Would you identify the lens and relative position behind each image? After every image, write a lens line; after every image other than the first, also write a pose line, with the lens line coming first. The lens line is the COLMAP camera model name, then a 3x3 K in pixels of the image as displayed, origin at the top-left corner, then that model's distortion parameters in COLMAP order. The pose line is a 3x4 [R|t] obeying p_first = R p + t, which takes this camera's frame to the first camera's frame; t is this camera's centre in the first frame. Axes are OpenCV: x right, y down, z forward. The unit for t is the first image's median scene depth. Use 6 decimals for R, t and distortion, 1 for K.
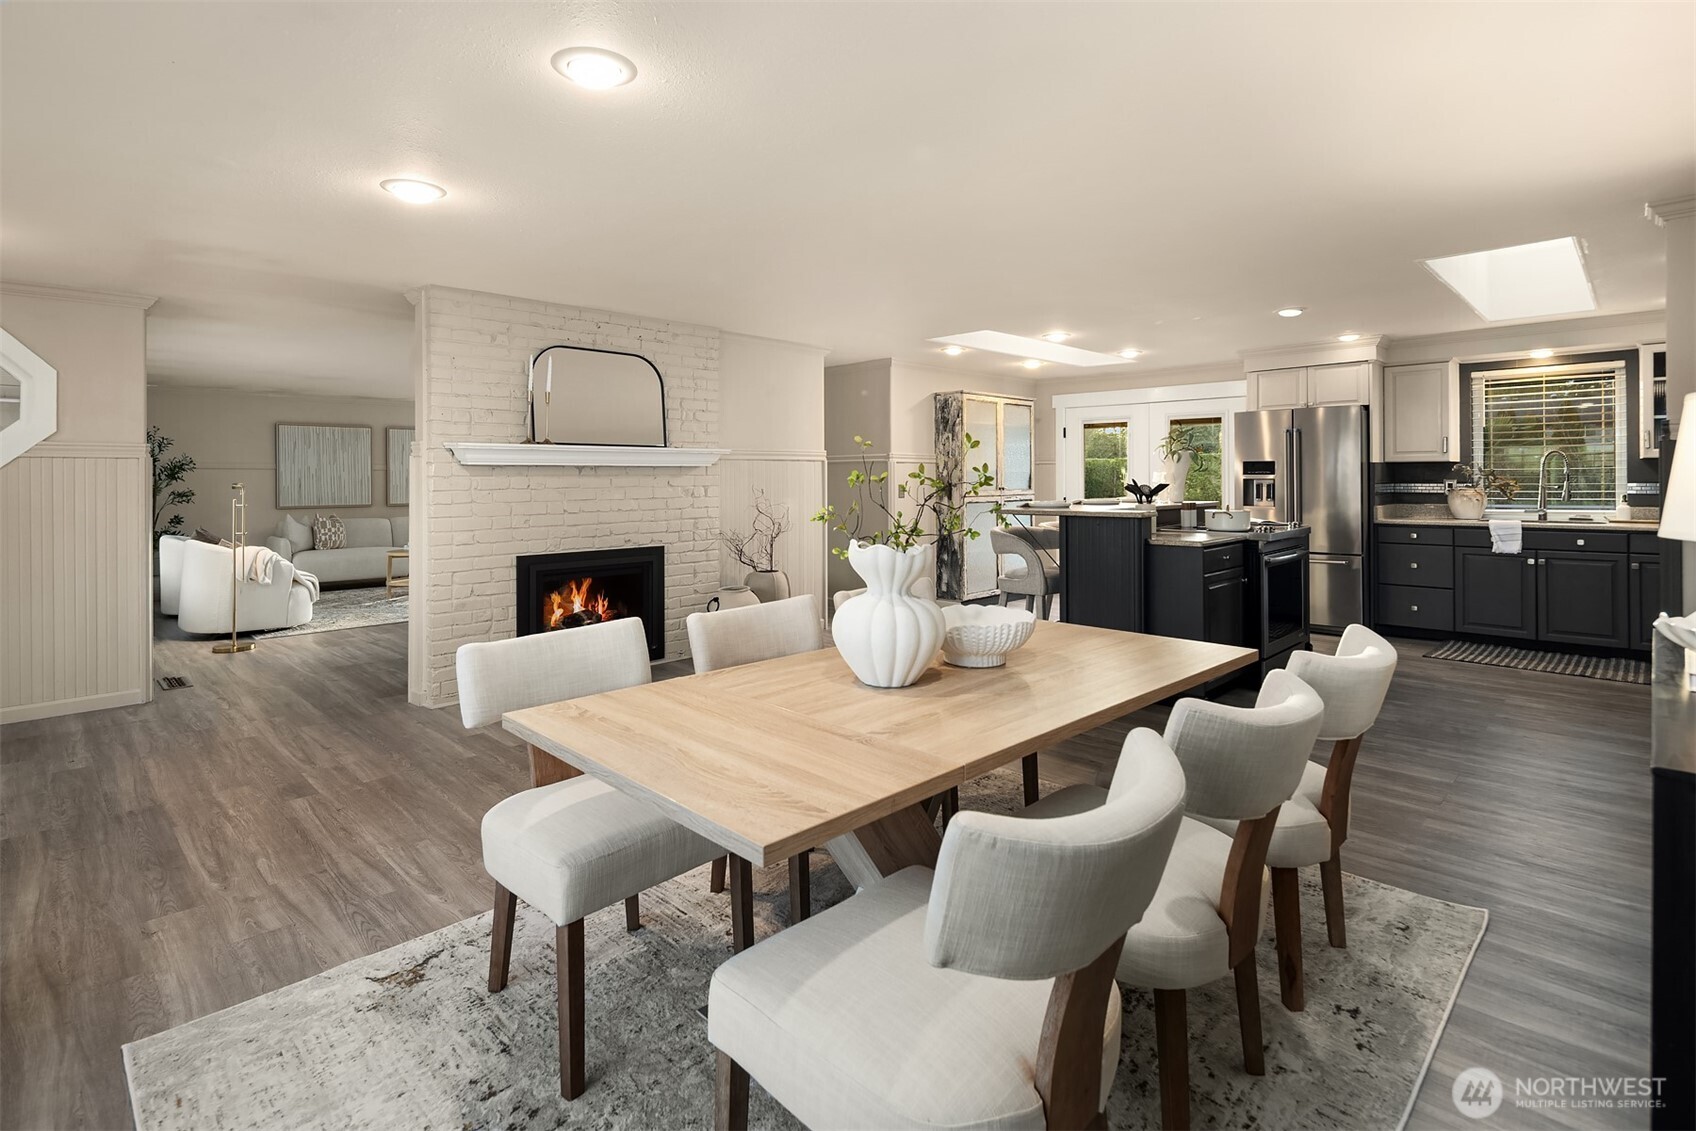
lens RADIAL K [[813.5, 0, 852.2], [0, 813.5, 484.3], [0, 0, 1]] dist [0.005674, 0.000667]
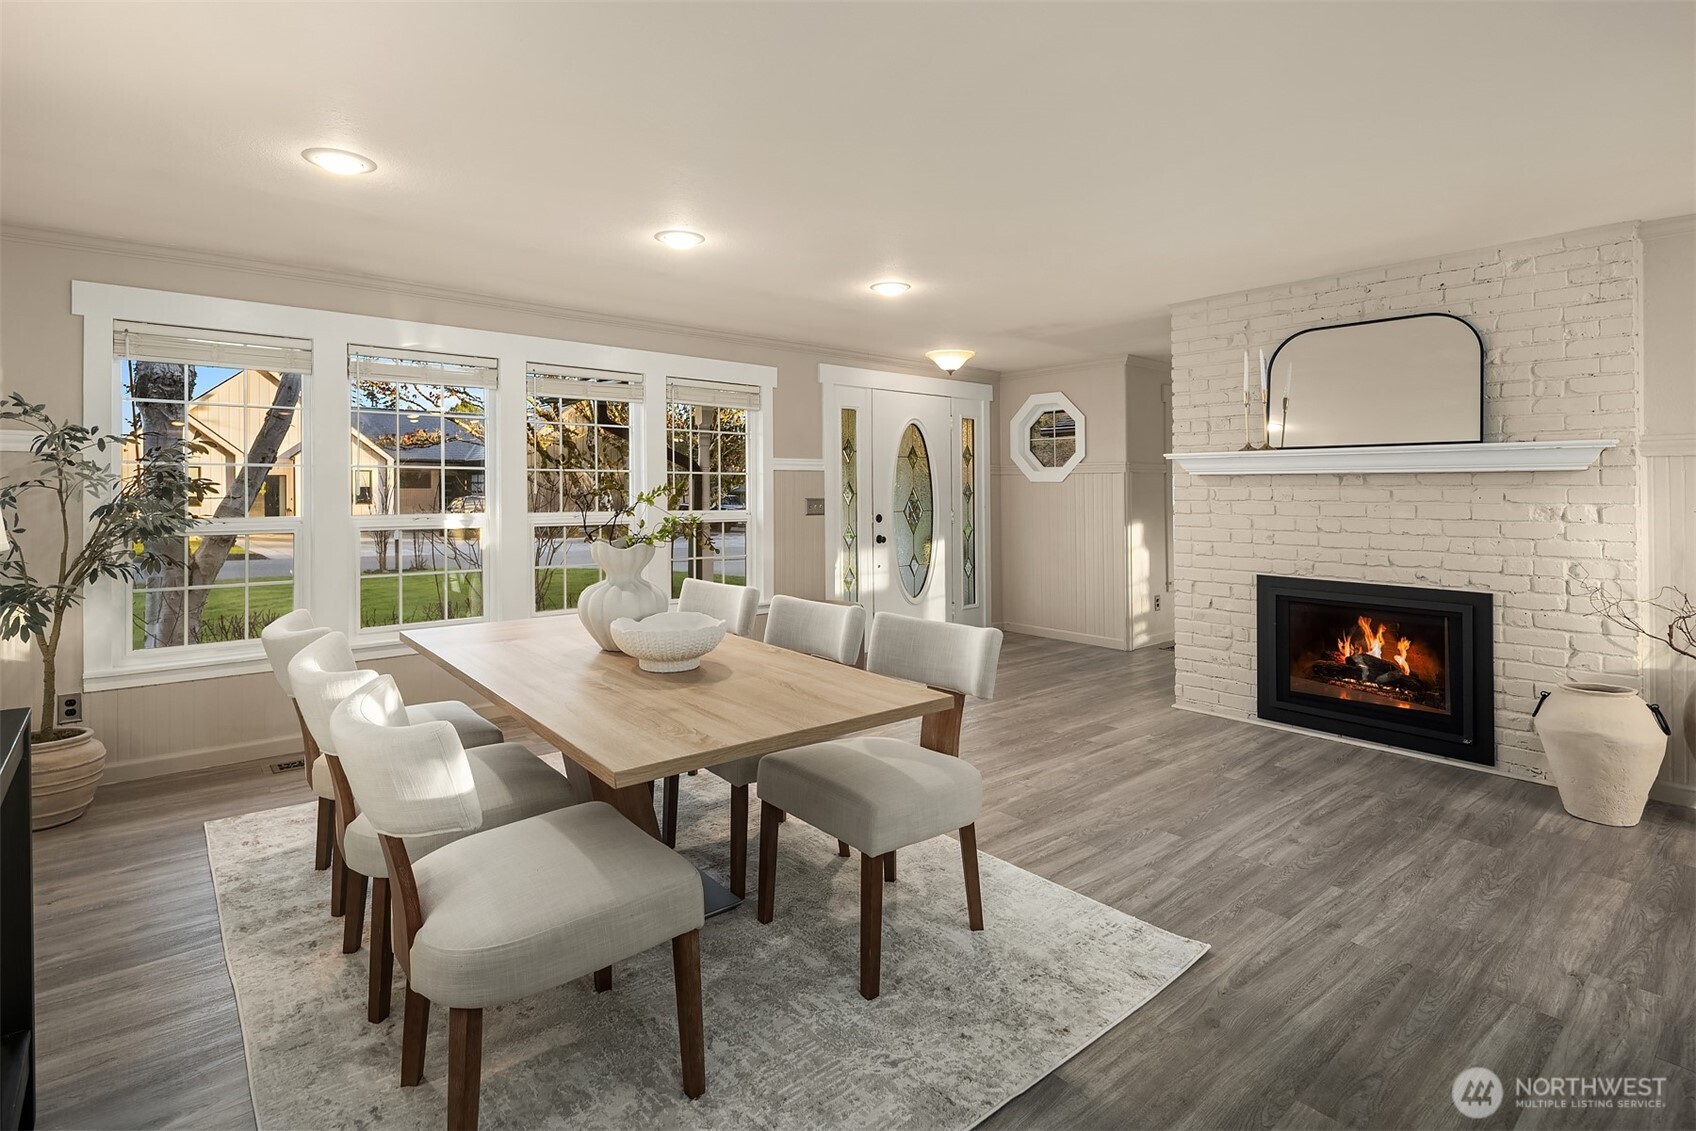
lens RADIAL K [[813.5, 0, 852.2], [0, 813.5, 484.3], [0, 0, 1]] dist [0.005674, 0.000667]
pose [[-0.076343, 0.000685, -0.997081, 0.486527], [-0.010541, 0.999943, 0.001494, -0.008046], [0.997026, 0.010624, -0.076332, 0.575913]]
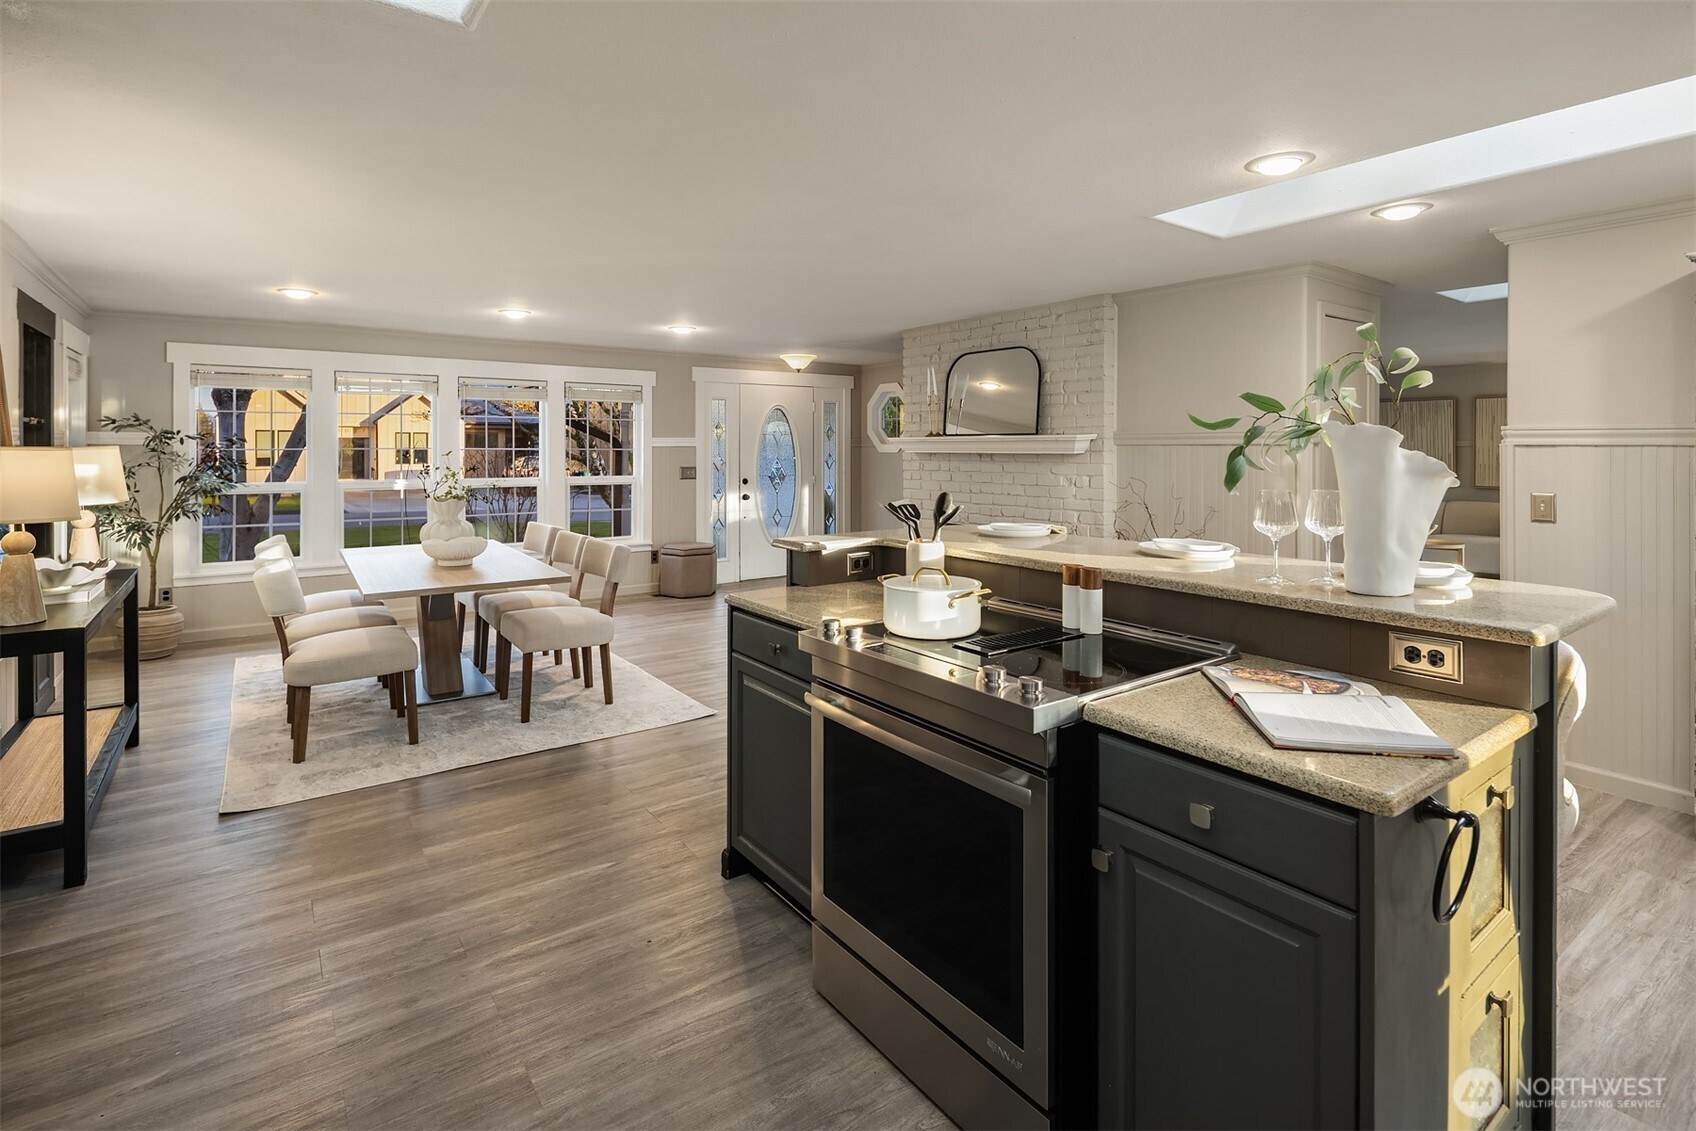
lens RADIAL K [[813.9, 0, 856.0], [0, 813.9, 442.0], [0, 0, 1]] dist [0.016666, -0.000266]
pose [[-0.157565, 0.000552, -0.987508, 0.826994], [-0.008062, 0.999966, 0.001846, -0.038437], [0.987476, 0.008253, -0.157555, 0.990470]]
